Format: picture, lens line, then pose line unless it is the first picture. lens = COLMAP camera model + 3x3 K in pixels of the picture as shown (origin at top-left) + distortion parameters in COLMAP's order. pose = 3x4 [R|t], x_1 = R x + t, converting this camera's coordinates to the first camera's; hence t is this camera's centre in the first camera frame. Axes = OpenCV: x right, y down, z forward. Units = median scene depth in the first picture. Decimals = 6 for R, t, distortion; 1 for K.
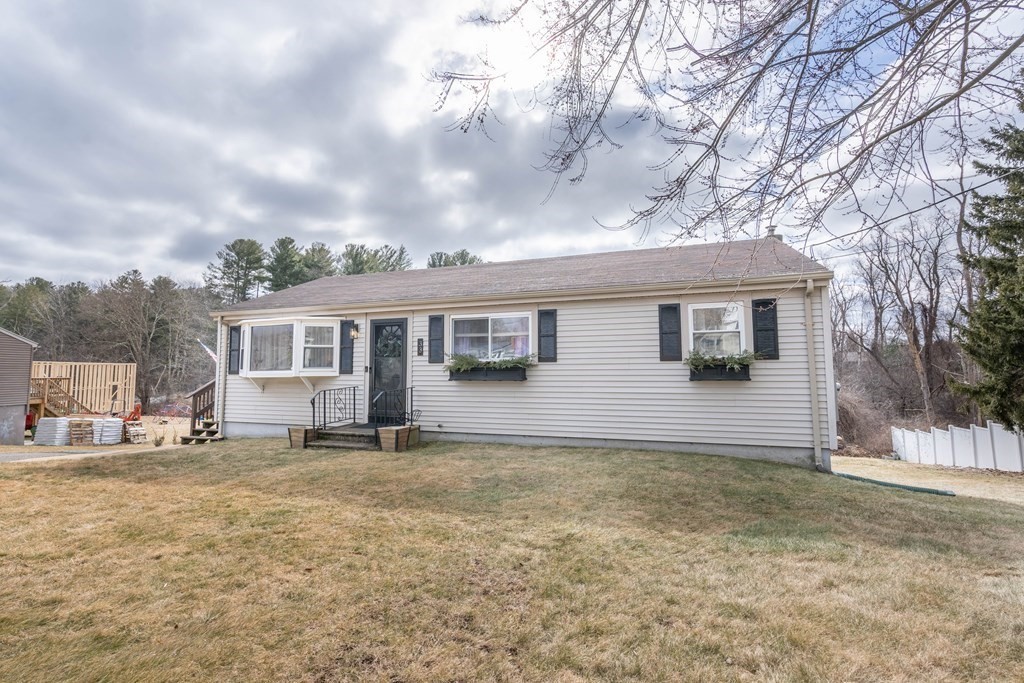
lens RADIAL K [[466.1, 0, 504.4], [0, 466.1, 336.9], [0, 0, 1]] dist [-0.008252, 0.001030]
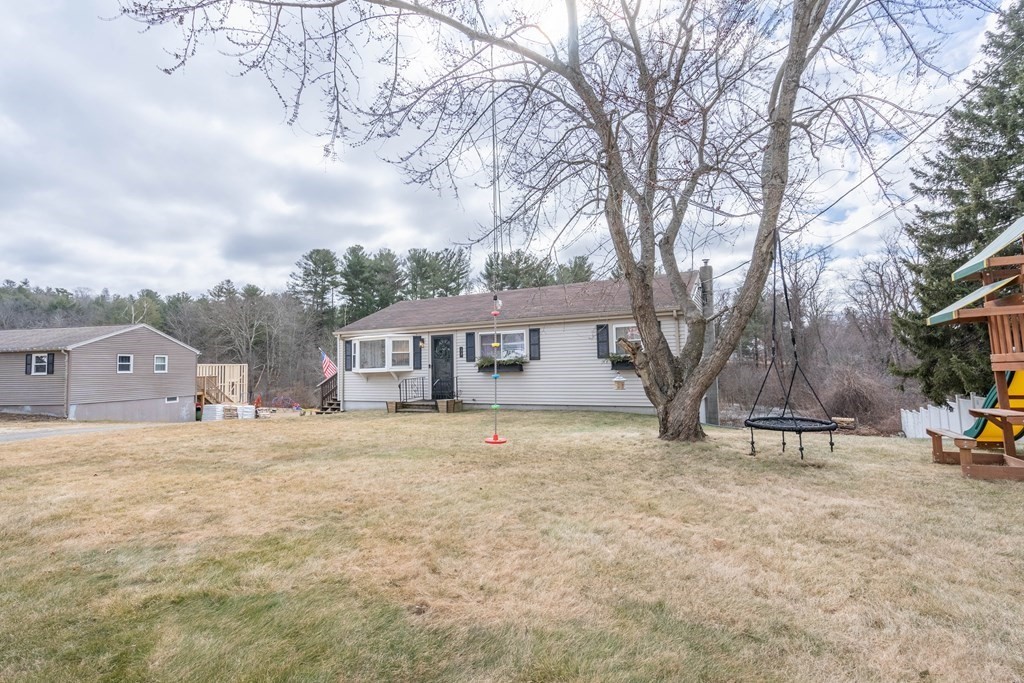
lens RADIAL K [[466.1, 0, 505.5], [0, 466.1, 340.3], [0, 0, 1]] dist [-0.008252, 0.001030]
pose [[0.991155, -0.026405, -0.130056, 0.175425], [0.029268, 0.999369, 0.020147, -0.044701], [0.129442, -0.023776, 0.991302, -0.559891]]
